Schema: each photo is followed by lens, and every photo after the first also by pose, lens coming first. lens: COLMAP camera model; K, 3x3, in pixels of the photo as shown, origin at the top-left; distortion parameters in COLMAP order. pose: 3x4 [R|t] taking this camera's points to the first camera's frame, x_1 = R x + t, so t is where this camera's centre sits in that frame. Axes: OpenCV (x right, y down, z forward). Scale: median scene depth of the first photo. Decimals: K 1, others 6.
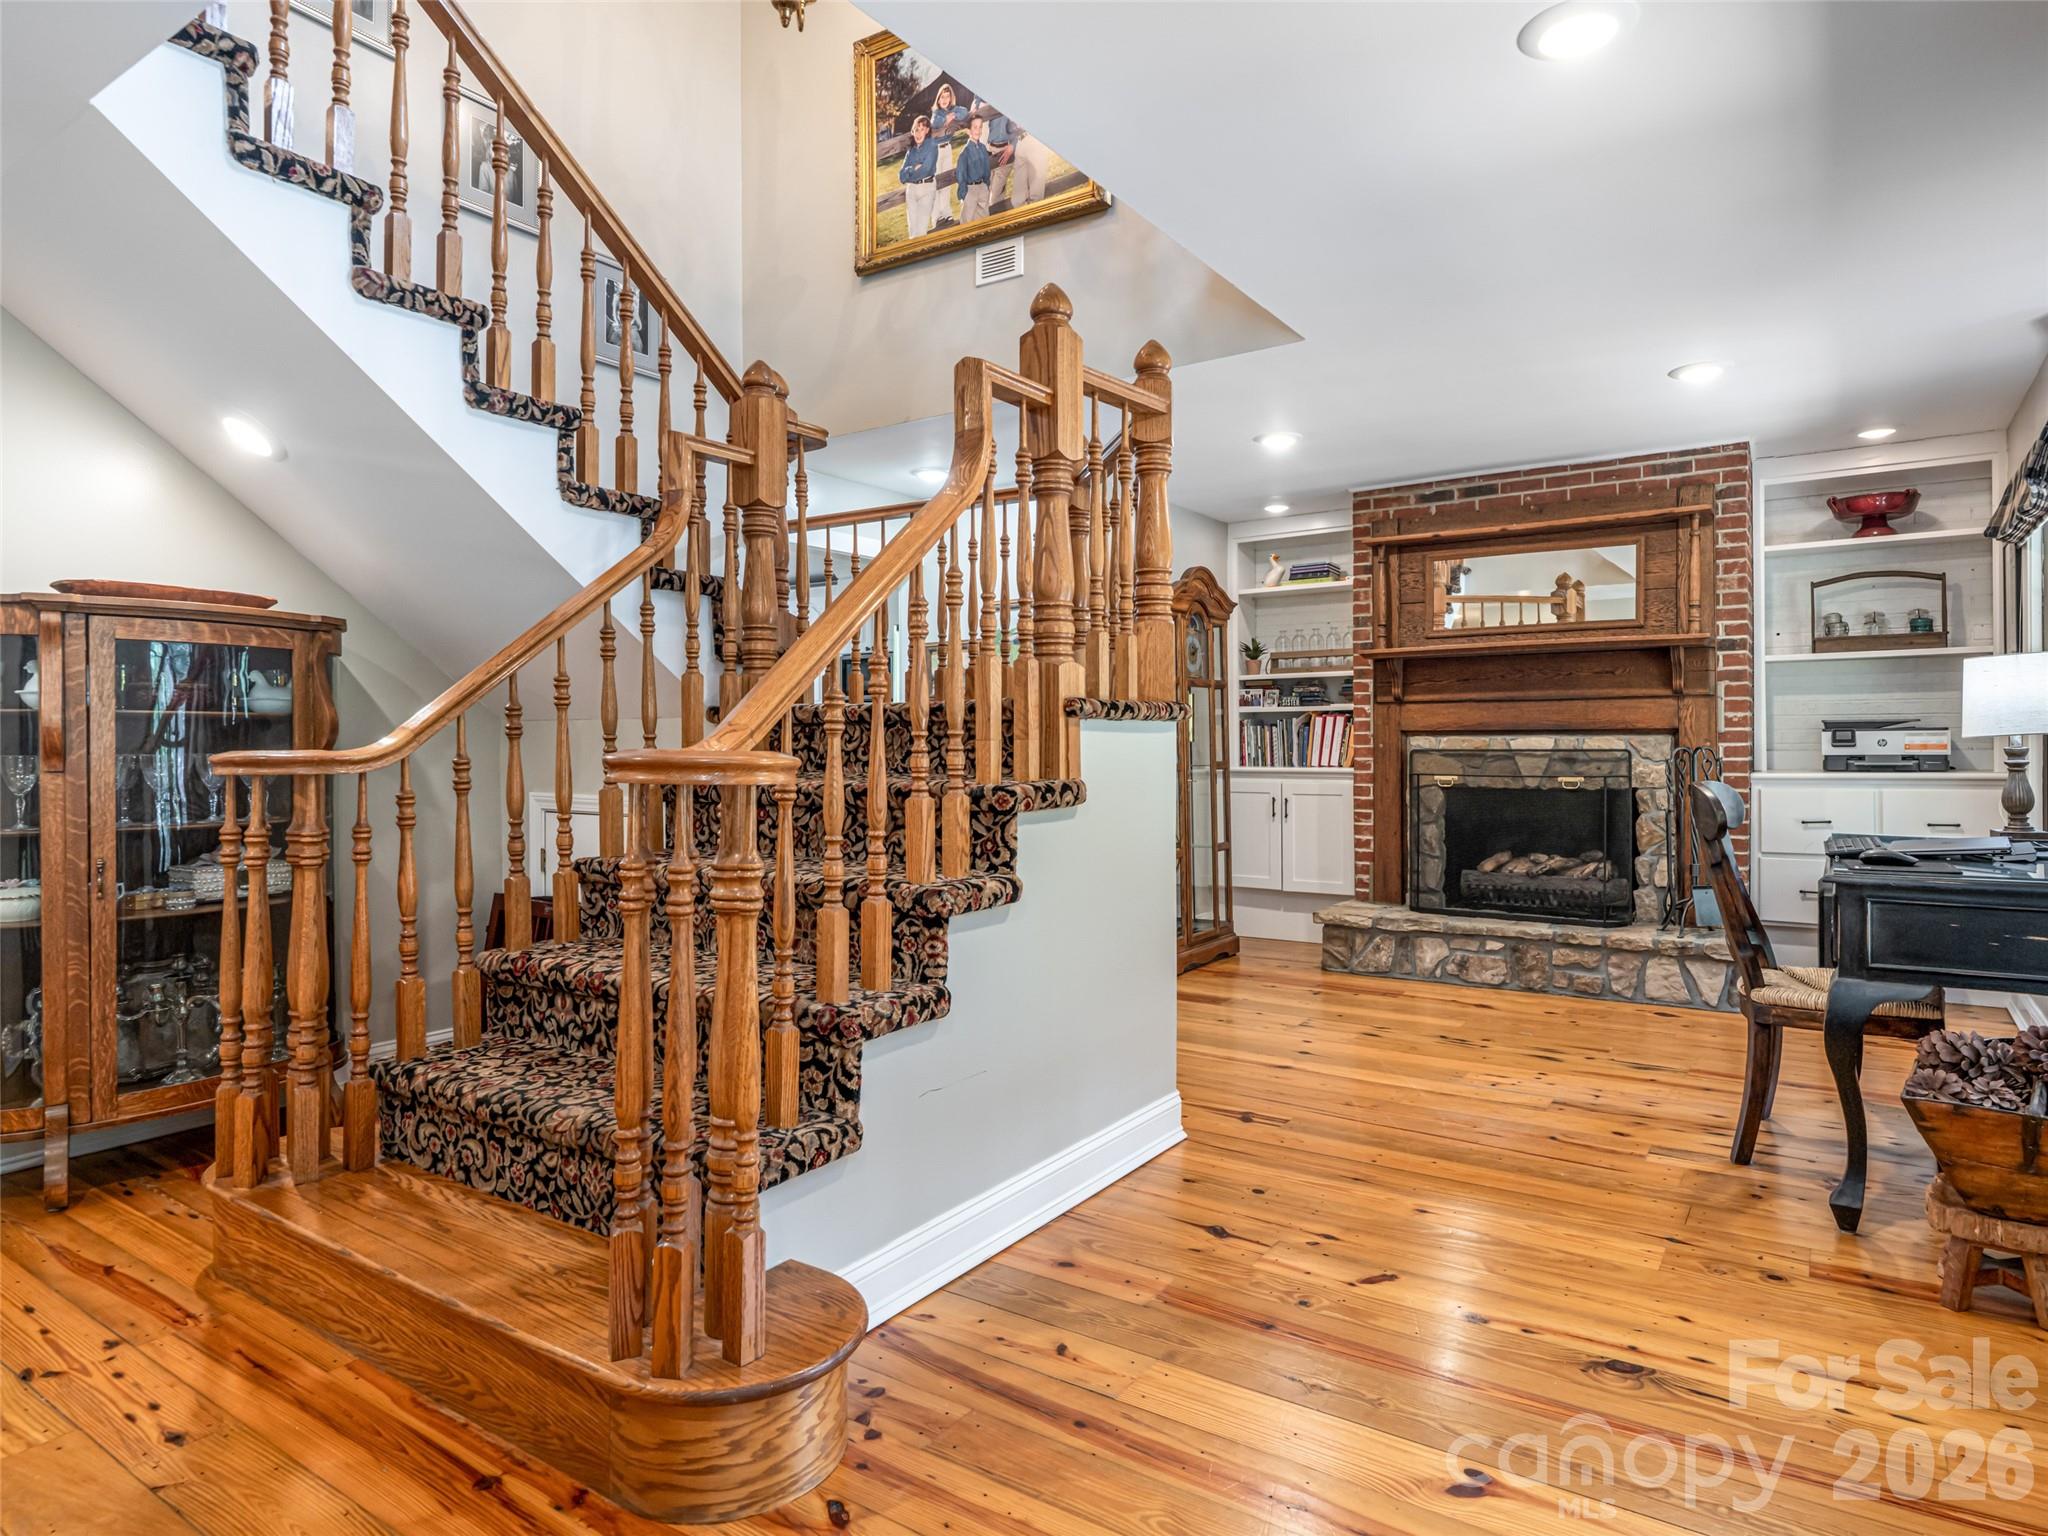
lens RADIAL K [[1192.6, 0, 1024.0], [0, 1192.6, 688.4], [0, 0, 1]] dist [-0.005227, -0.001181]
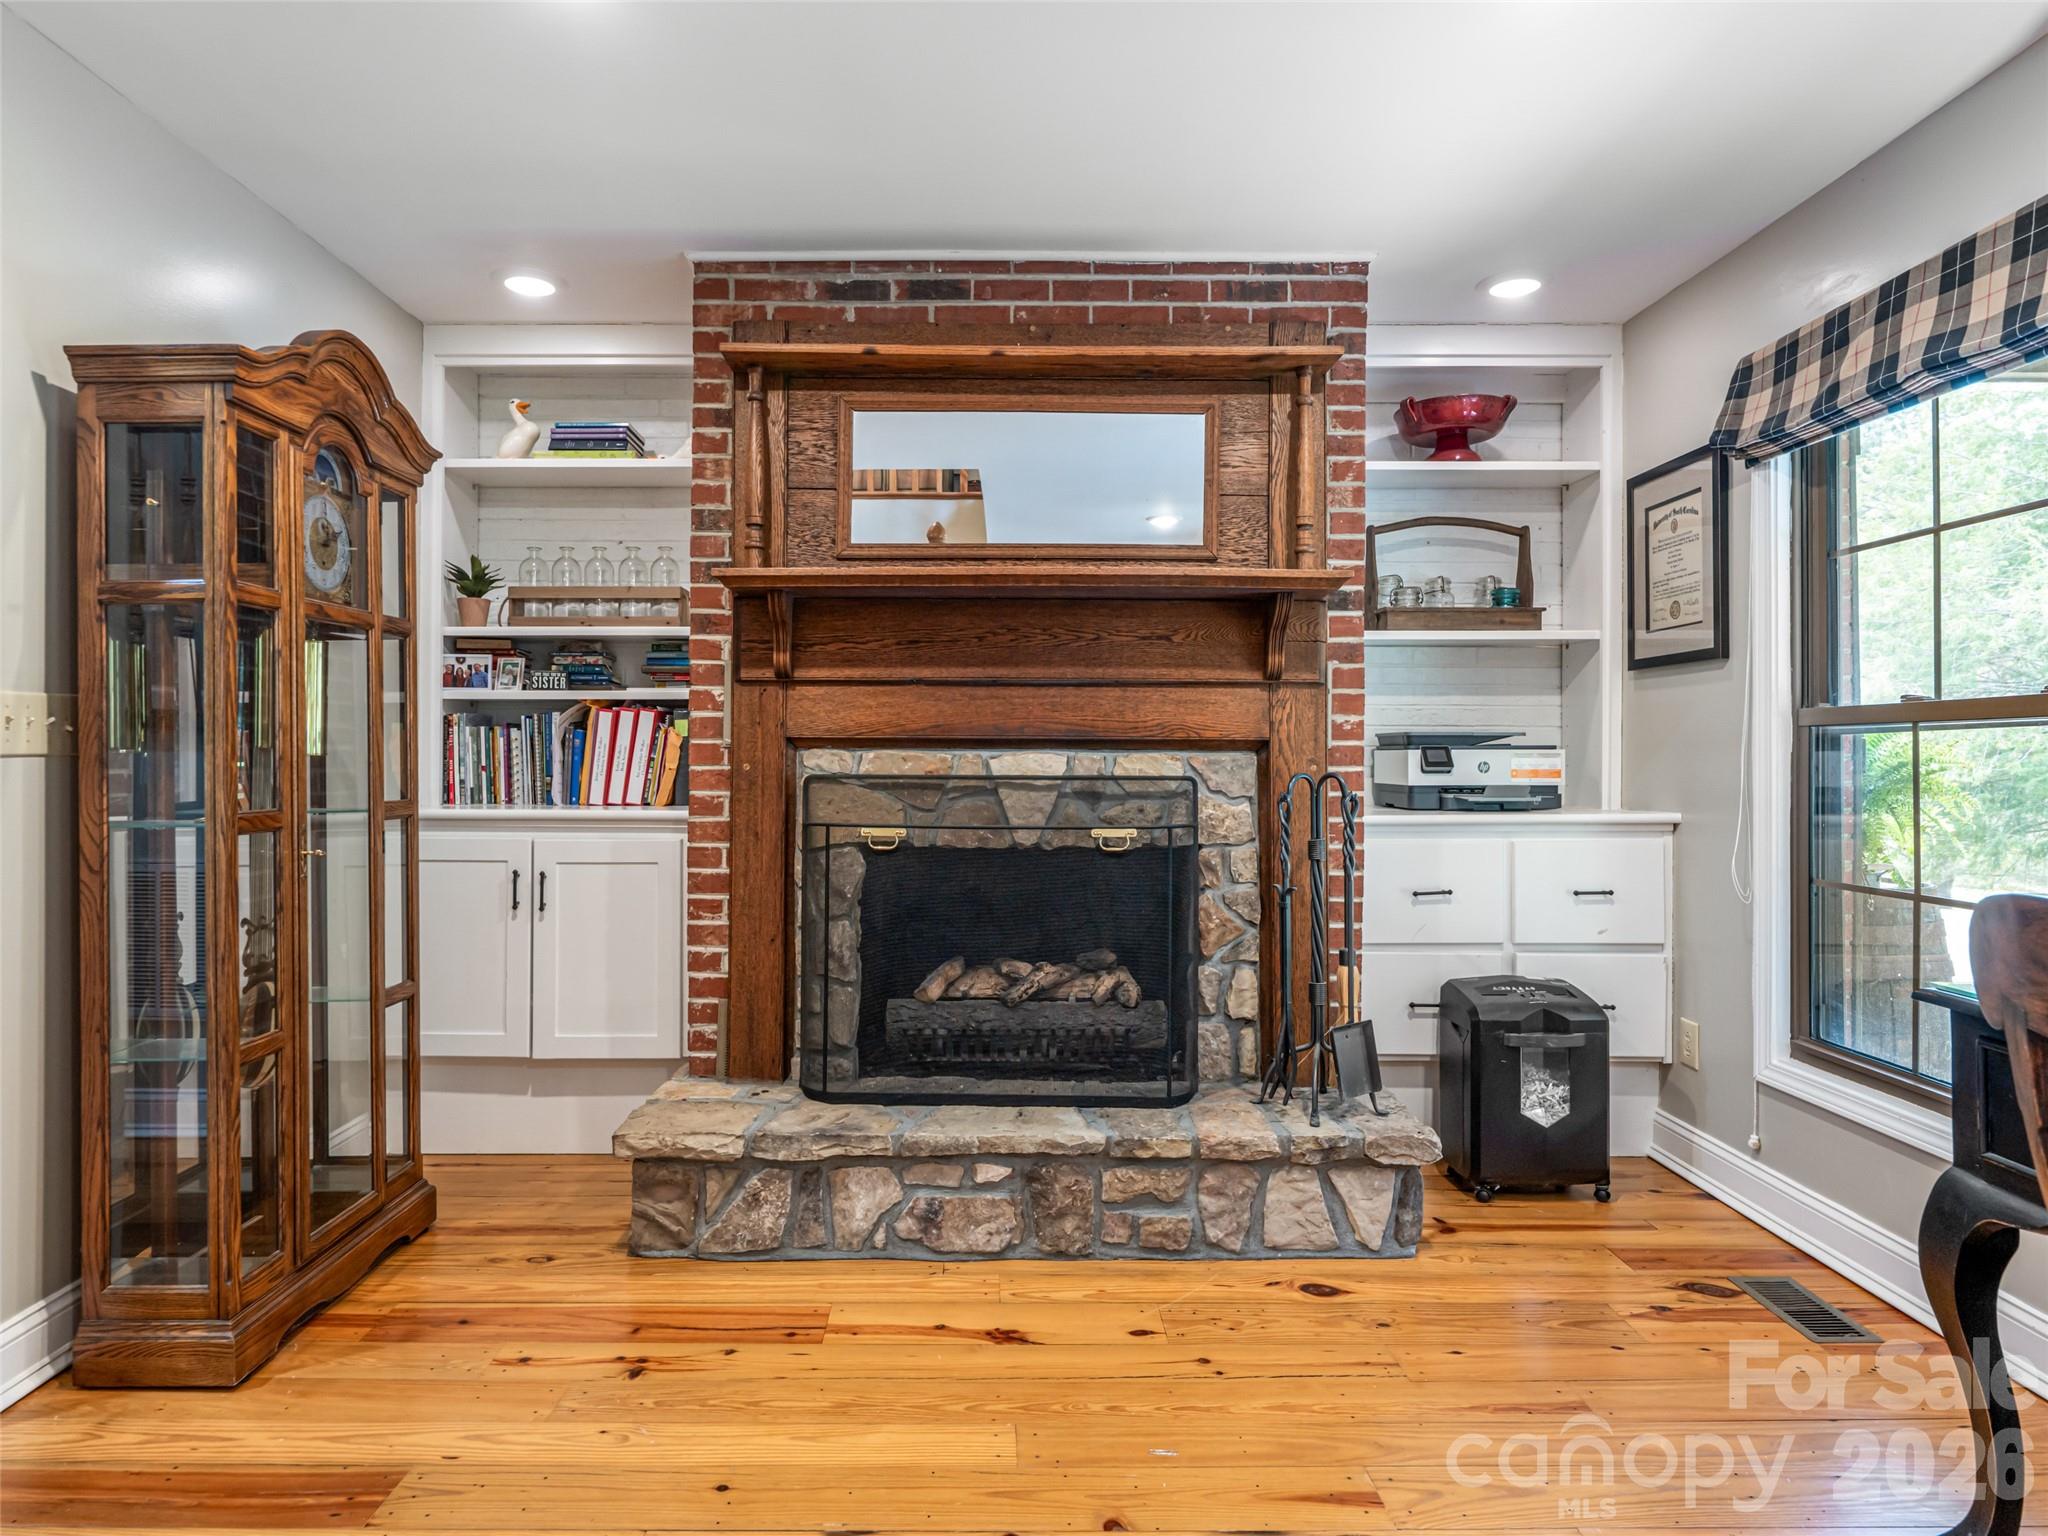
lens RADIAL K [[1296.0, 0, 1024.0], [0, 1296.0, 768.0], [0, 0, 1]] dist [0.002692, 0.000947]
pose [[0.824903, 0.003965, 0.565260, 0.093820], [-0.033665, 0.998545, 0.042125, 0.023136], [-0.564271, -0.053779, 0.823836, 0.520330]]
